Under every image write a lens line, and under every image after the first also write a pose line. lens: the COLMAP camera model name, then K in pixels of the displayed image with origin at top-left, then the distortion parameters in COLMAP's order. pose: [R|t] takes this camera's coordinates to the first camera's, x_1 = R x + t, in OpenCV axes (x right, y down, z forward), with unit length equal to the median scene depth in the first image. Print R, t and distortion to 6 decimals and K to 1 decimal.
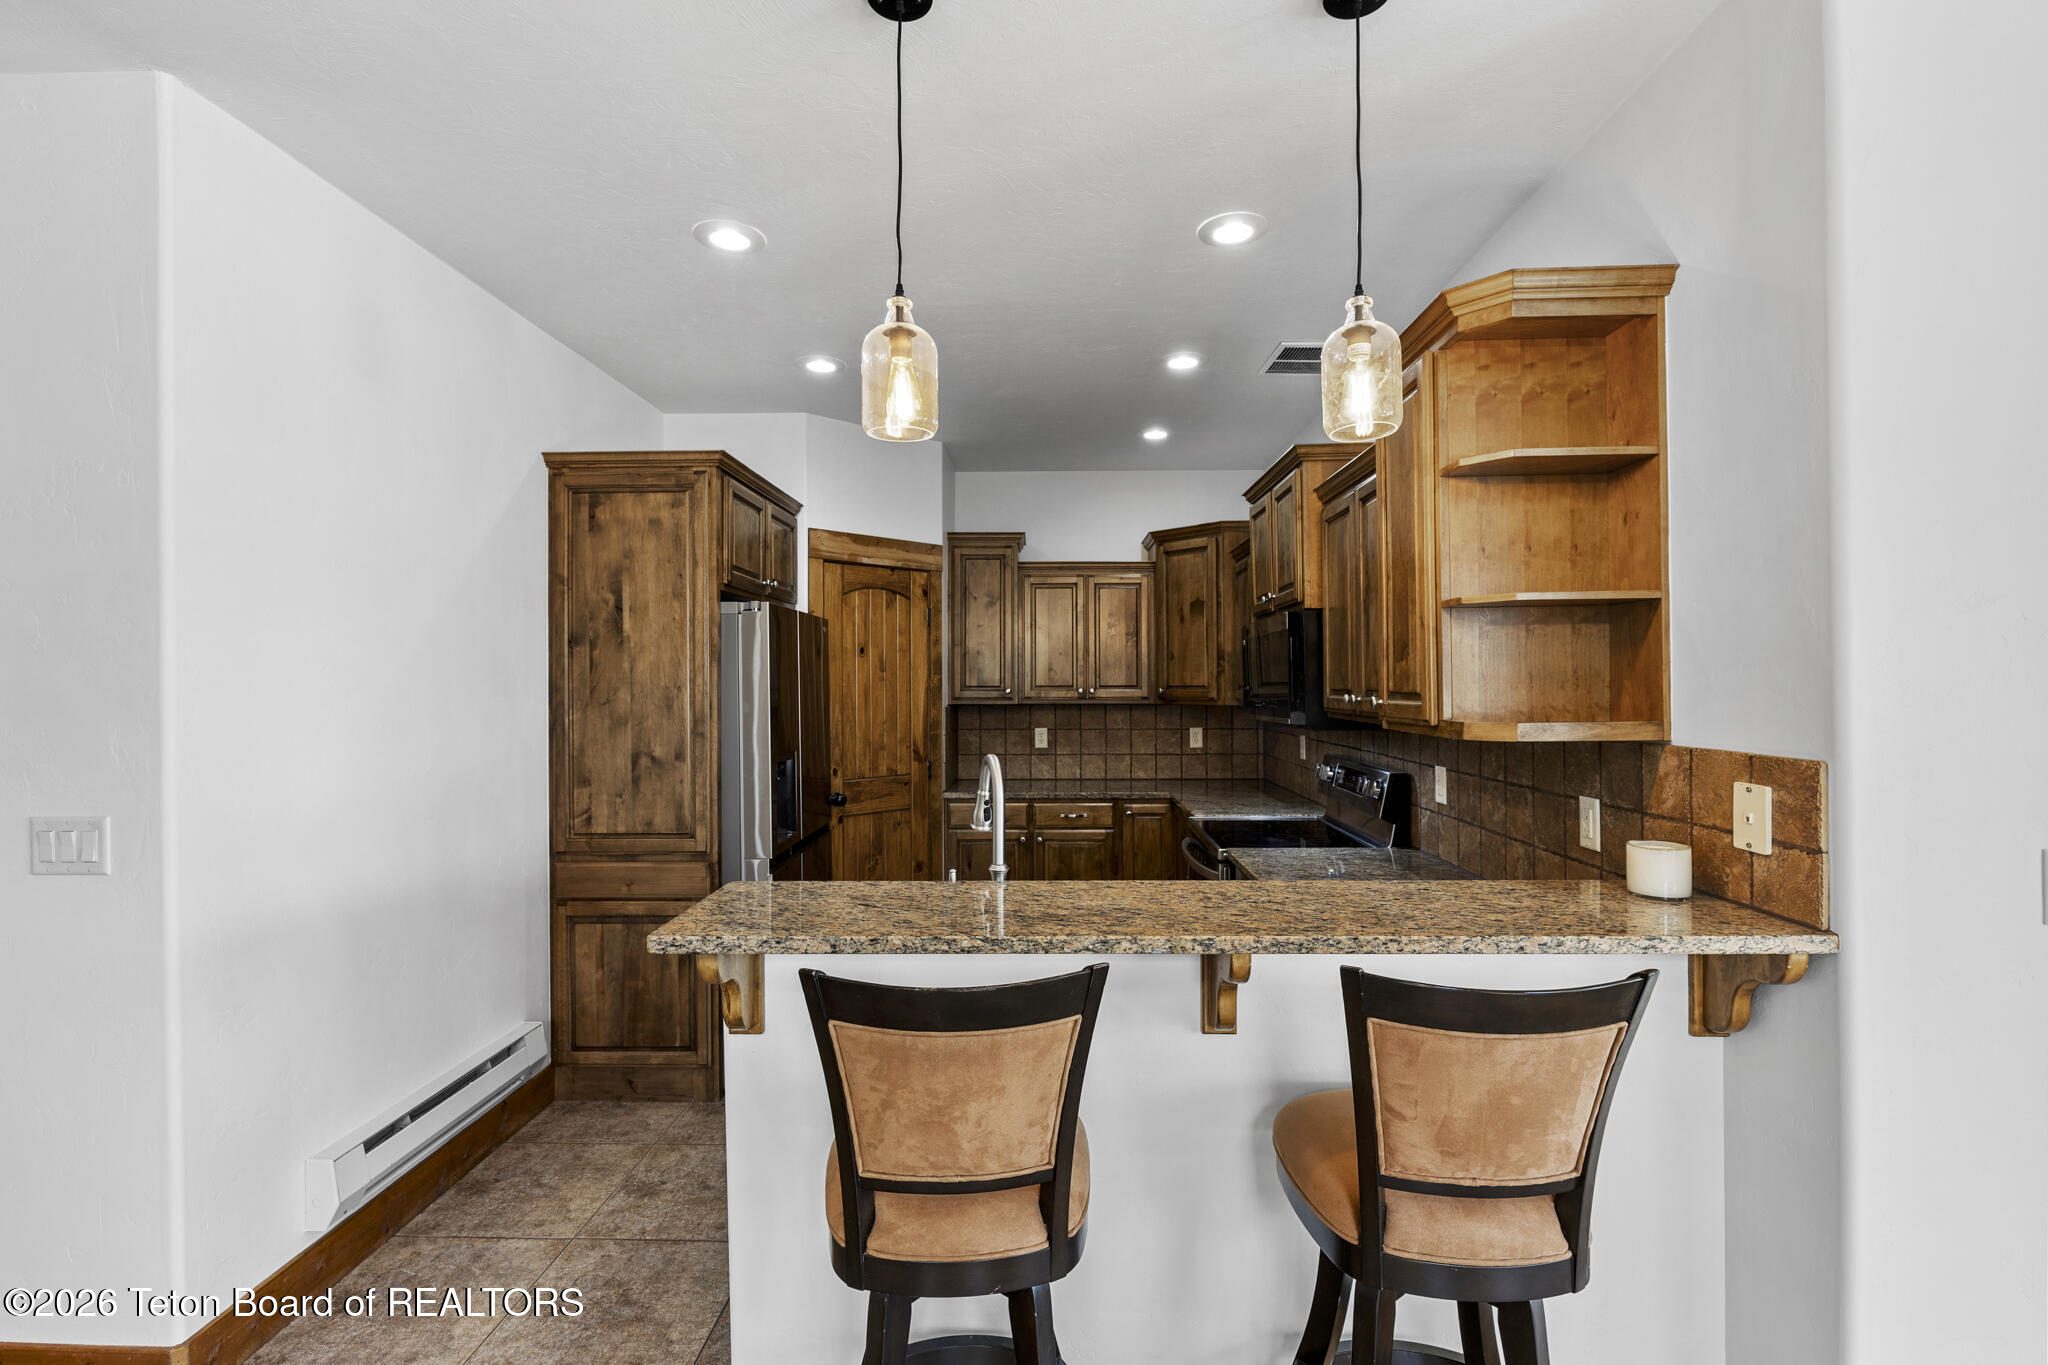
lens RADIAL K [[910.4, 0, 1033.6], [0, 910.4, 679.2], [0, 0, 1]] dist [-0.002547, -0.000593]
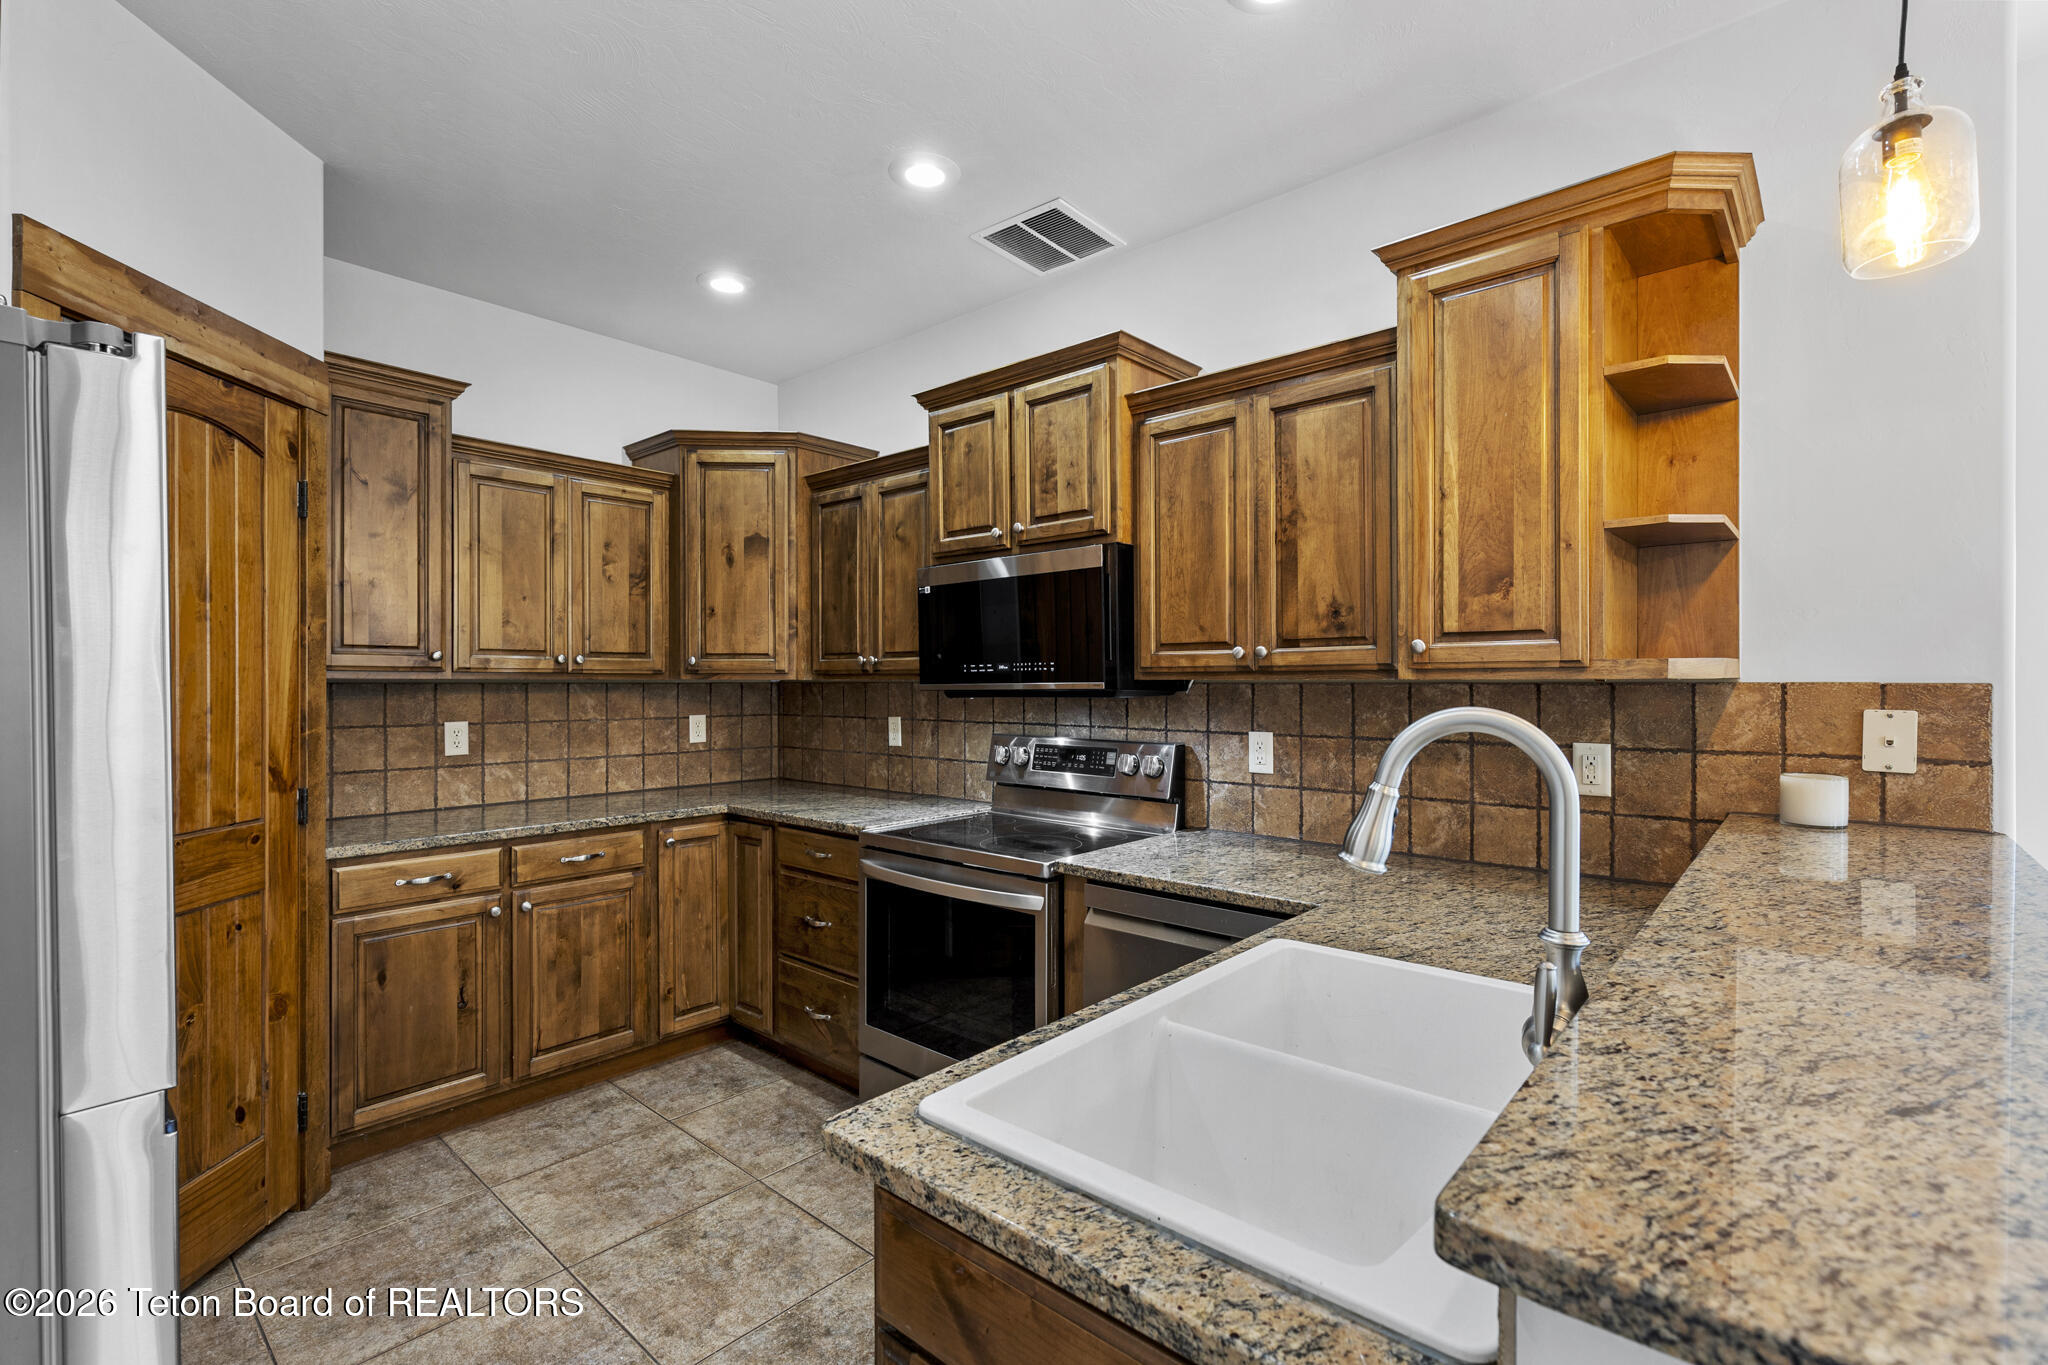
lens RADIAL K [[916.2, 0, 1033.6], [0, 916.2, 682.7], [0, 0, 1]] dist [0.002486, -0.000494]
pose [[0.642850, 0.003277, 0.765985, -0.350307], [-0.004714, 0.999989, -0.000322, 0.043647], [-0.765978, -0.003404, 0.642858, 0.535407]]
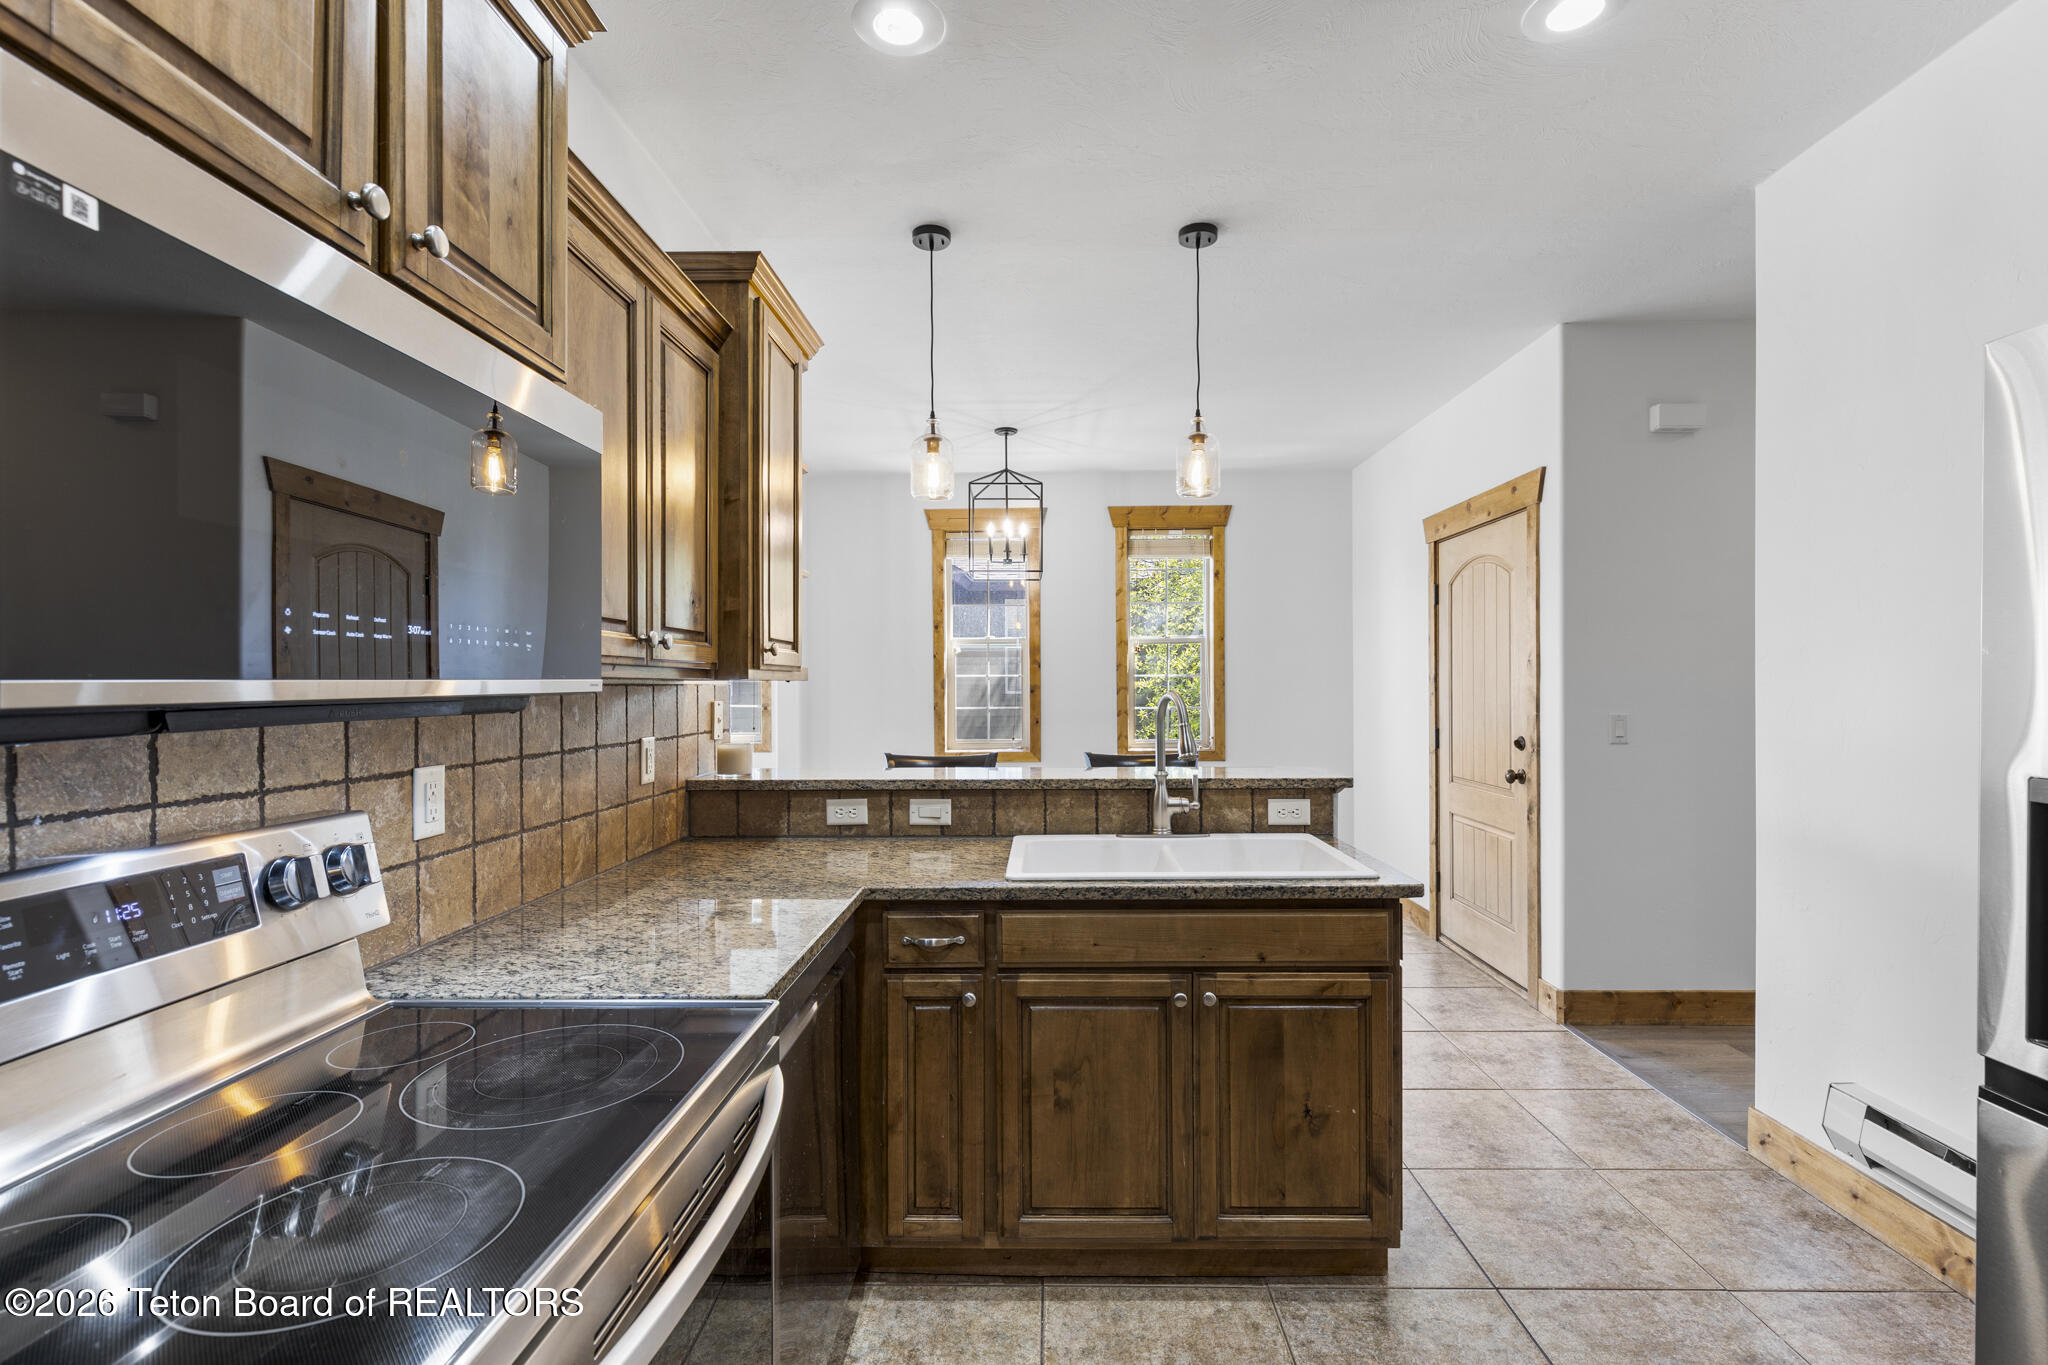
lens RADIAL K [[918.3, 0, 1032.7], [0, 918.3, 692.5], [0, 0, 1]] dist [0.011176, -0.000726]
pose [[-0.999938, 0.010537, -0.003580, 0.090565], [0.010527, 0.999940, 0.002861, 0.049570], [0.003610, 0.002823, -0.999989, 1.388149]]
